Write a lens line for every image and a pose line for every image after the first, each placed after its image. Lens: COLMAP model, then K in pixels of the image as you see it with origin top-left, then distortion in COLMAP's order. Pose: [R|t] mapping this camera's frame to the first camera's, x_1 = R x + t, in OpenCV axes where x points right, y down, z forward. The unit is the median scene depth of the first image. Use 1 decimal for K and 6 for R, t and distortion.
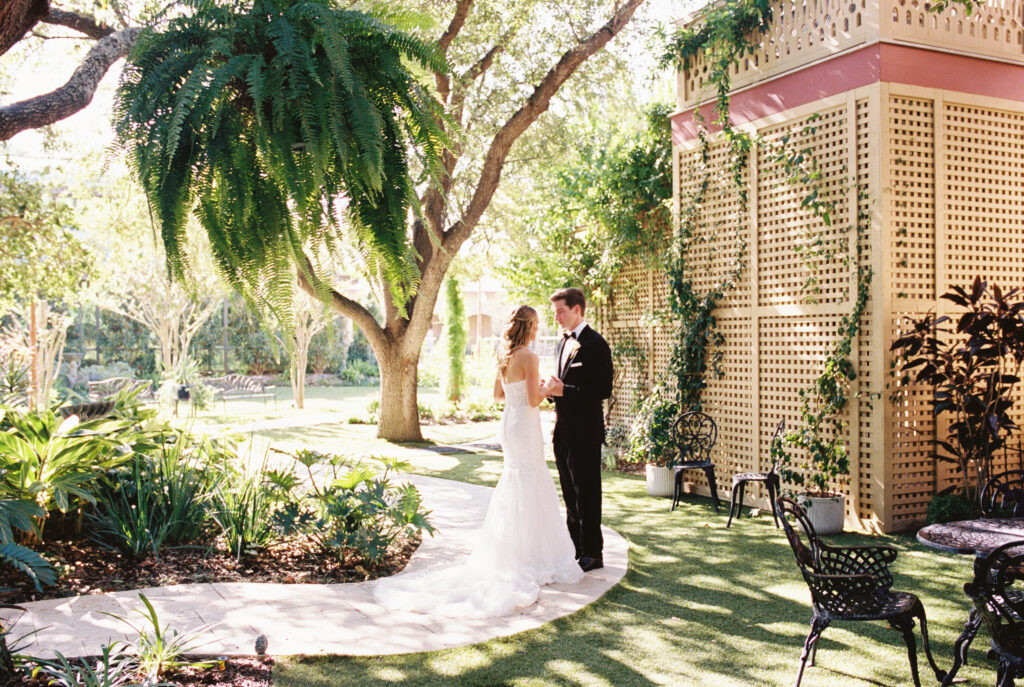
lens RADIAL K [[1054.8, 0, 512.0], [0, 1054.8, 343.5], [0, 0, 1]] dist [-0.000170, -0.001546]
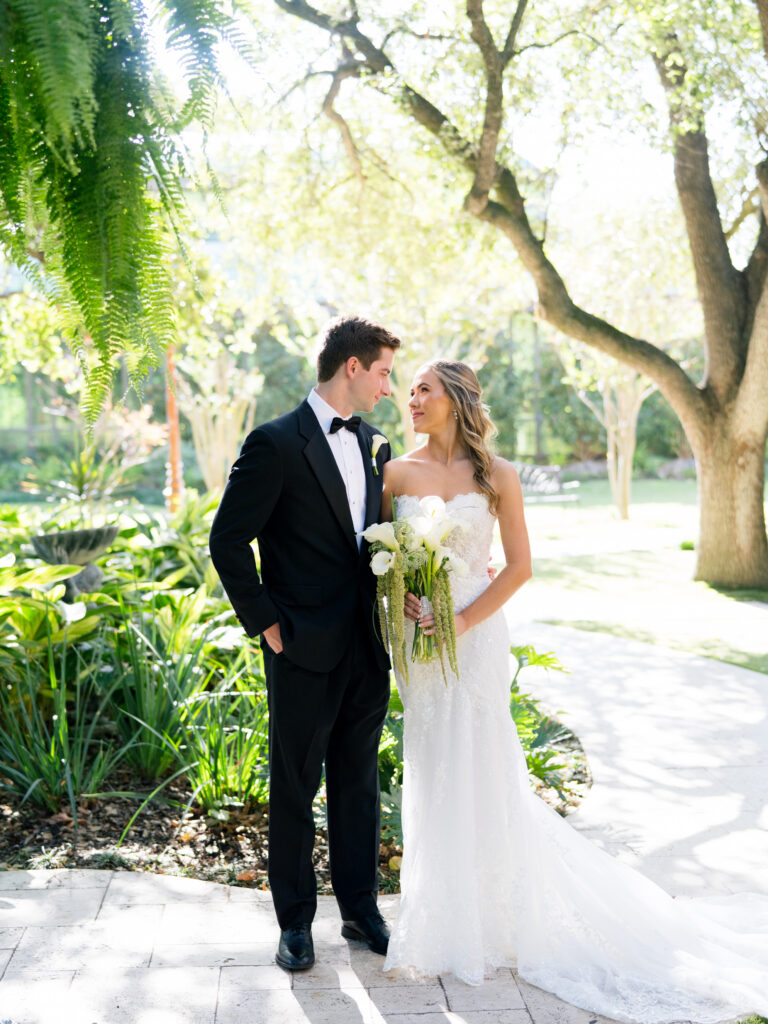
lens RADIAL K [[1734.4, 0, 384.0], [0, 1734.4, 512.0], [0, 0, 1]] dist [-0.051515, 0.371379]
pose [[0.925867, 0.007040, -0.377784, 0.131222], [0.016805, 0.998070, 0.059784, -0.011319], [0.377475, -0.061701, 0.923962, 0.142326]]
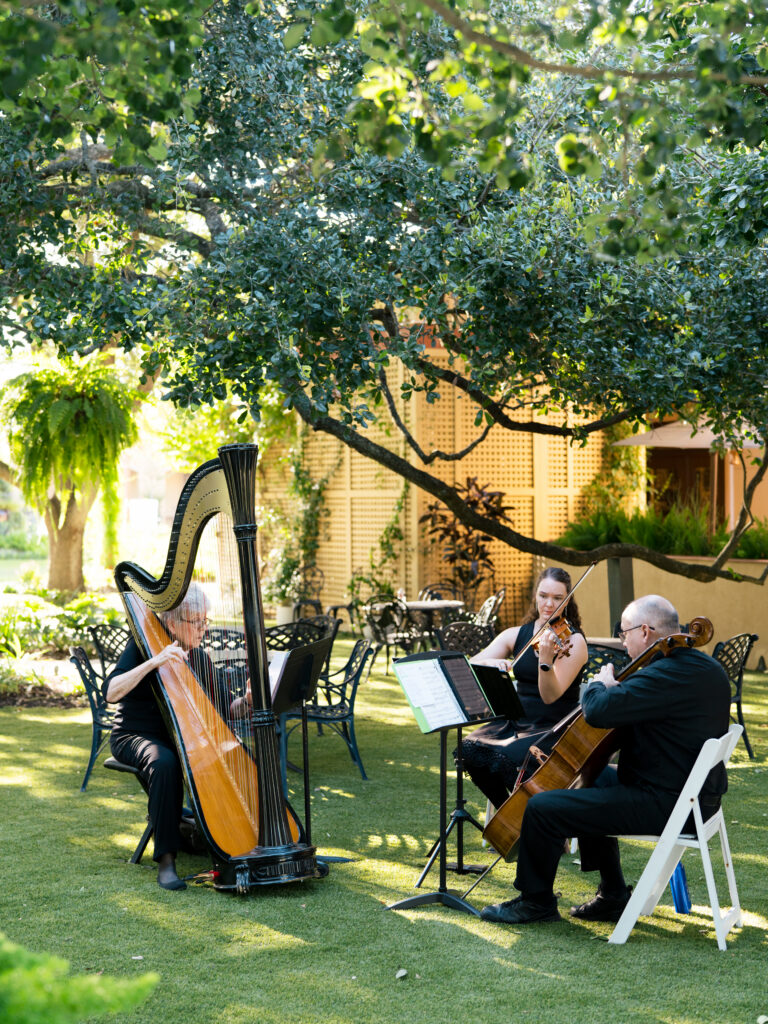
lens RADIAL K [[1734.4, 0, 384.0], [0, 1734.4, 512.0], [0, 0, 1]] dist [-0.051515, 0.371379]
pose [[0.991262, -0.005221, 0.131807, -0.028179], [0.004015, 0.999948, 0.009411, -0.025585], [-0.131849, -0.008799, 0.991231, -1.234921]]
